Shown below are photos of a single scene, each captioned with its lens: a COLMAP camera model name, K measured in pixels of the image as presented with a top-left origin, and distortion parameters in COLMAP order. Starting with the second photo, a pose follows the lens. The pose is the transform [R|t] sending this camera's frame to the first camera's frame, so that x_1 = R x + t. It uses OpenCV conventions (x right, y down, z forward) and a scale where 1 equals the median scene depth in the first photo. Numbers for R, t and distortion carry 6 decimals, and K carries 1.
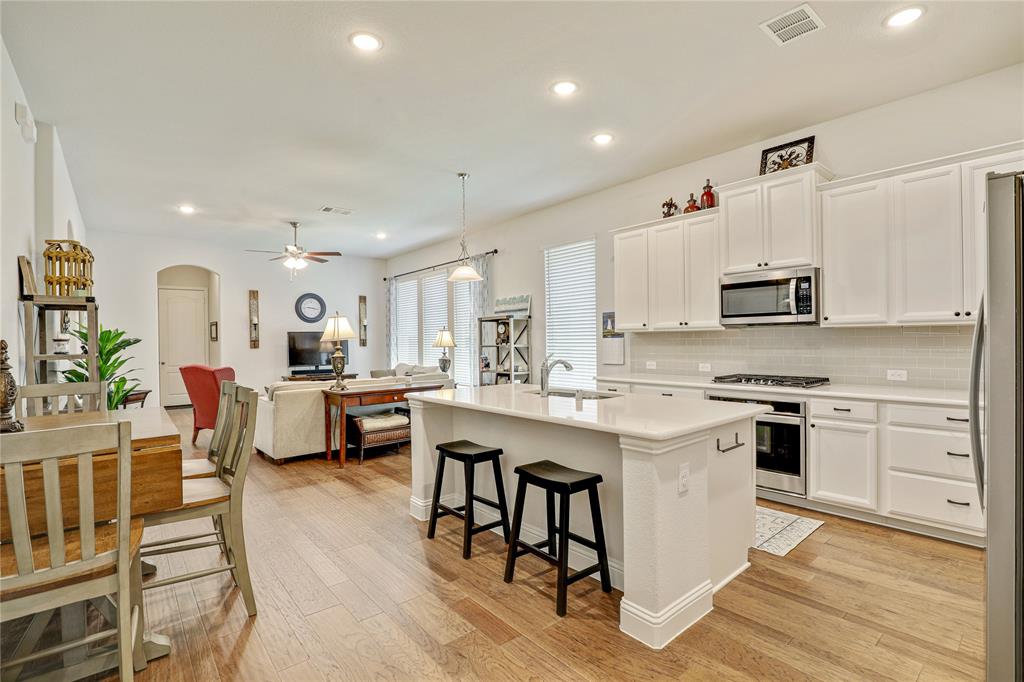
lens RADIAL K [[476.2, 0, 516.0], [0, 476.2, 340.0], [0, 0, 1]] dist [-0.025509, -0.000505]
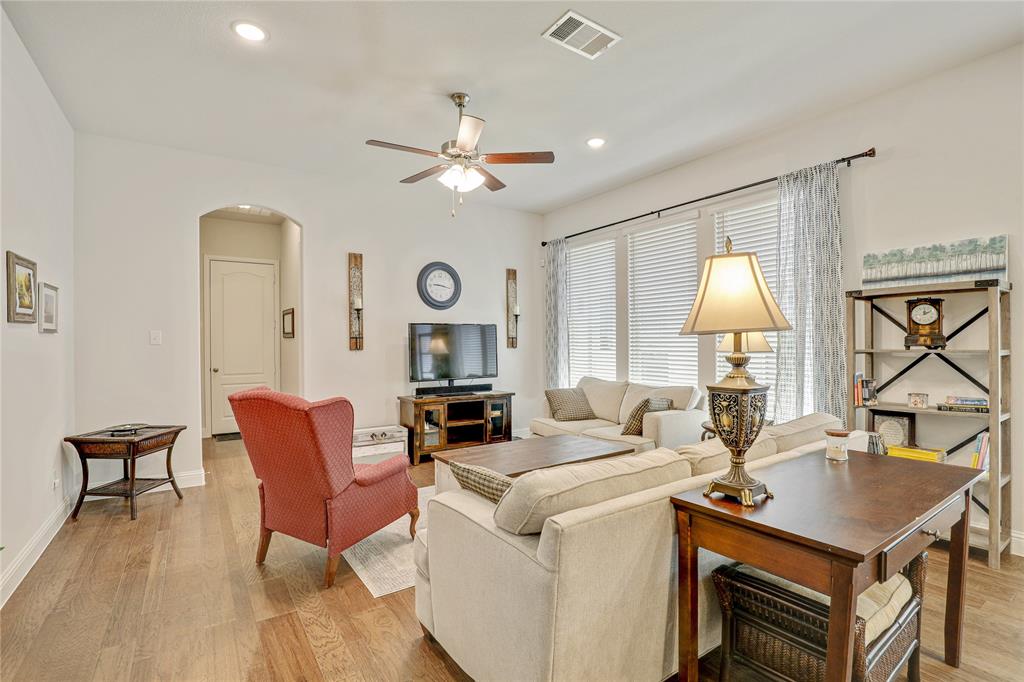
lens RADIAL K [[476.2, 0, 521.4], [0, 476.2, 342.2], [0, 0, 1]] dist [-0.025509, -0.000505]
pose [[0.995819, 0.008548, -0.090942, -0.387134], [-0.008154, 0.999956, 0.004700, 0.003817], [0.090978, -0.003938, 0.995845, 0.559780]]
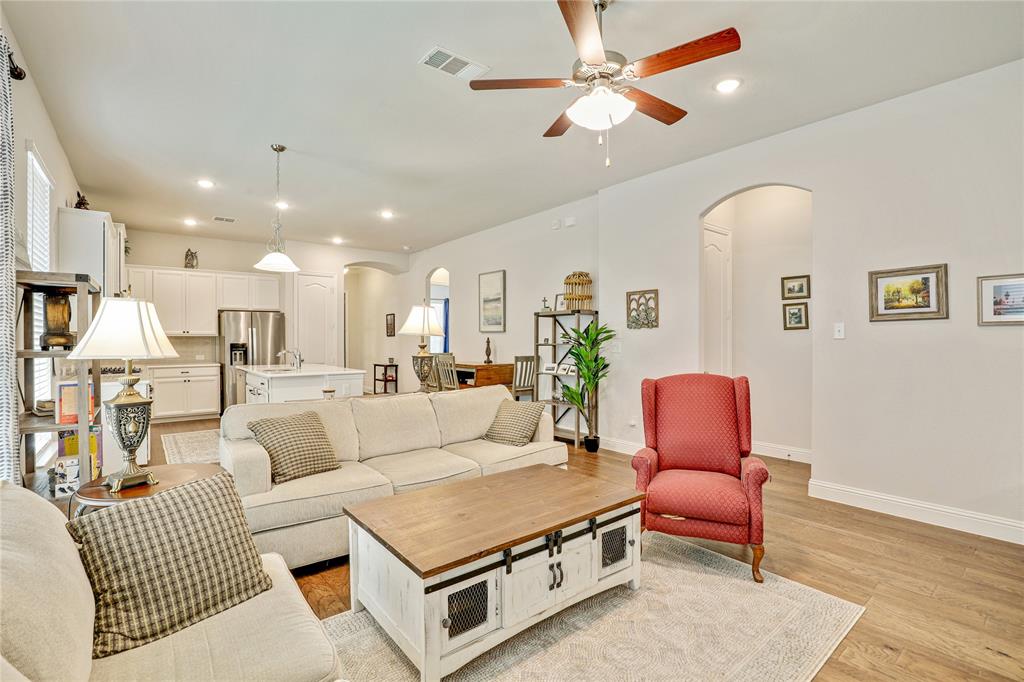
lens RADIAL K [[476.2, 0, 514.7], [0, 476.2, 340.2], [0, 0, 1]] dist [-0.025509, -0.000505]
pose [[-0.999297, 0.015630, 0.034082, -0.447311], [0.015690, 0.999876, 0.001512, 0.006446], [-0.034055, 0.002046, -0.999418, 1.460305]]
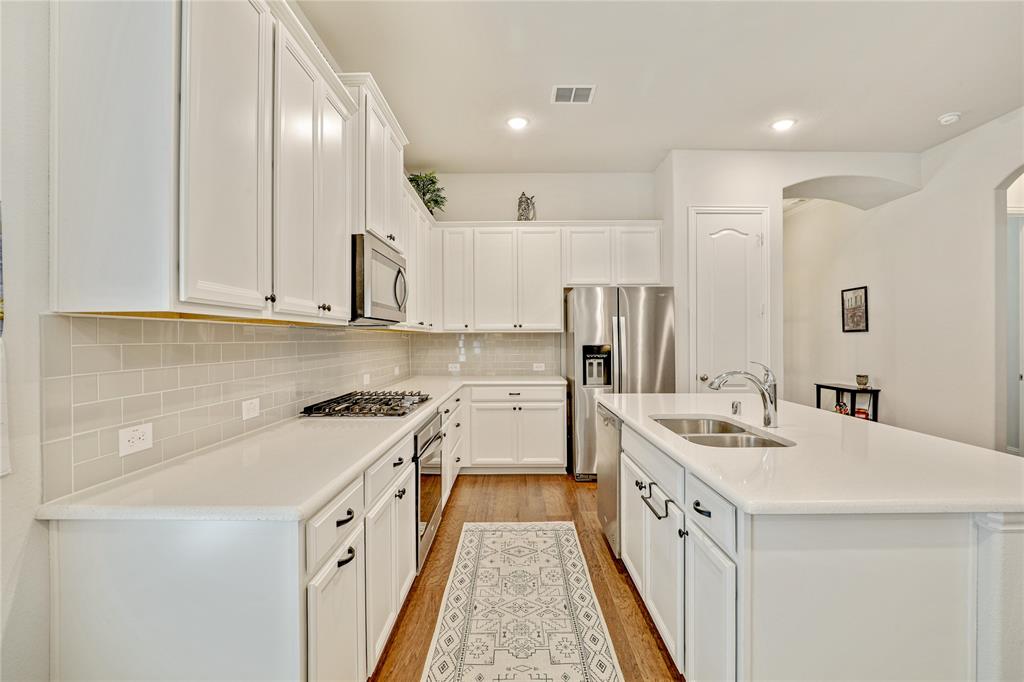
lens RADIAL K [[476.2, 0, 515.5], [0, 476.2, 343.0], [0, 0, 1]] dist [-0.025509, -0.000505]
pose [[-0.762111, 0.008209, 0.647394, -0.046943], [0.011848, 0.999929, 0.001269, 0.000146], [-0.647338, 0.008637, -0.762154, 0.860150]]
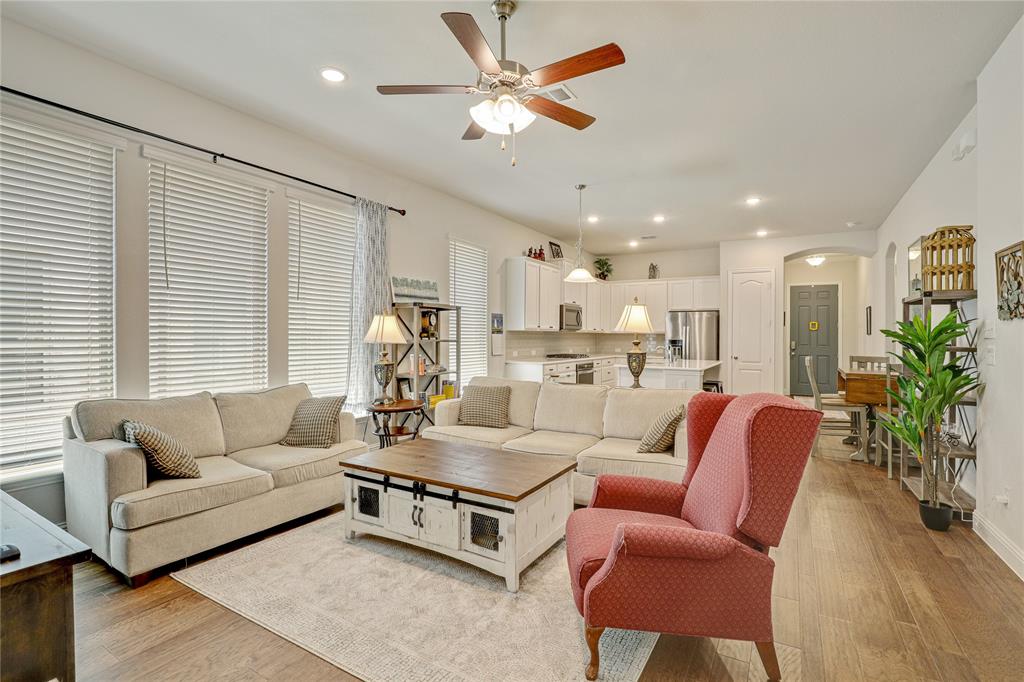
lens RADIAL K [[476.2, 0, 504.9], [0, 476.2, 337.4], [0, 0, 1]] dist [-0.025509, -0.000505]
pose [[-0.316406, 0.005200, 0.948610, -0.876765], [-0.005044, 0.999962, -0.007164, 0.011287], [-0.948611, -0.007051, -0.316367, 1.204951]]
